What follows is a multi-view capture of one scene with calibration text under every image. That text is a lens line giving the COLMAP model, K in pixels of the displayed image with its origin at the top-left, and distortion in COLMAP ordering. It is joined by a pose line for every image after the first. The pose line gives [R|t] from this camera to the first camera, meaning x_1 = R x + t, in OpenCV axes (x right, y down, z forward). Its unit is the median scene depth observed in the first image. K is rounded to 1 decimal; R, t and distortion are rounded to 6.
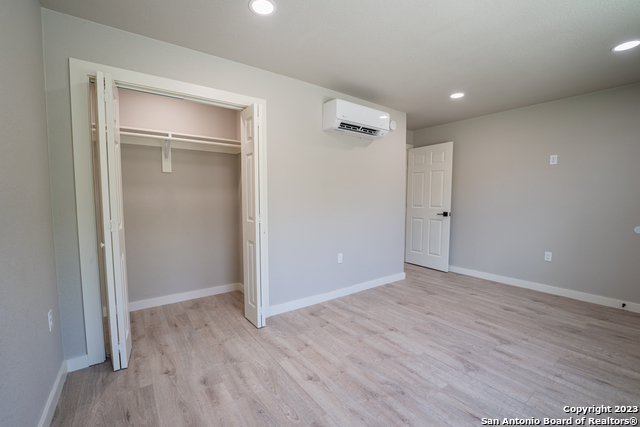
lens RADIAL K [[265.7, 0, 320.0], [0, 265.7, 213.5], [0, 0, 1]] dist [-0.011963, 0.000283]
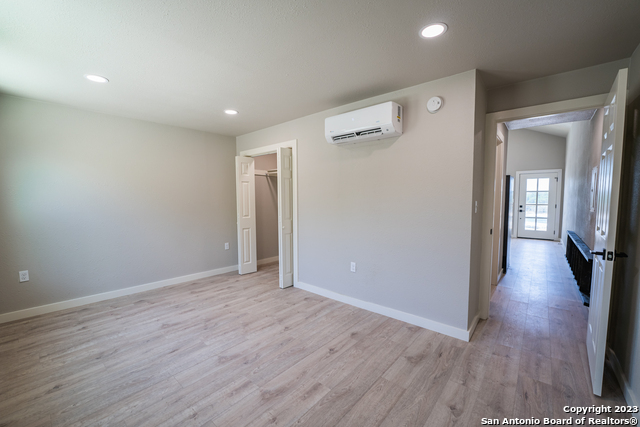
lens RADIAL K [[265.7, 0, 320.0], [0, 265.7, 213.5], [0, 0, 1]] dist [-0.011963, 0.000283]
pose [[0.210499, 0.051605, -0.976231, 1.173808], [-0.049941, 0.997870, 0.041981, -0.076086], [0.976318, 0.039917, 0.212628, 0.767689]]
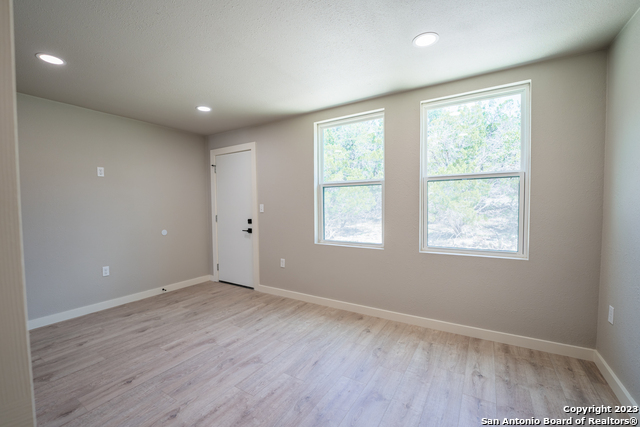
lens RADIAL K [[270.2, 0, 321.5], [0, 270.2, 216.6], [0, 0, 1]] dist [-0.027003, 0.000420]
pose [[-0.368214, -0.038575, 0.928940, -0.386854], [0.064293, 0.995691, 0.066832, -0.059577], [-0.927515, 0.084333, -0.364148, 0.744638]]
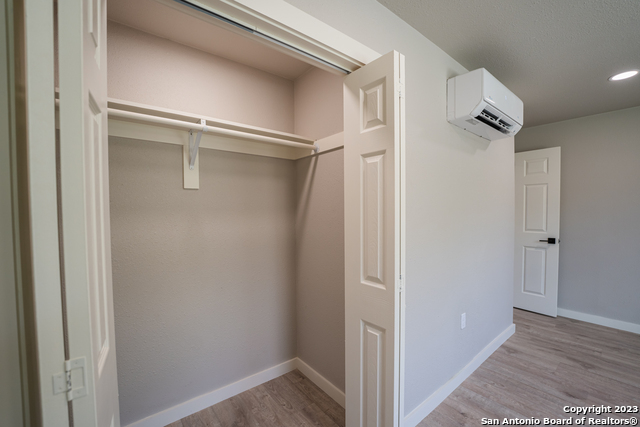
lens RADIAL K [[259.8, 0, 324.8], [0, 259.8, 216.7], [0, 0, 1]] dist [-0.008117, 0.000289]
pose [[0.998668, -0.009923, 0.050629, -0.335268], [0.011588, 0.999398, -0.032700, -0.077255], [-0.050274, 0.033243, 0.998182, 0.445342]]
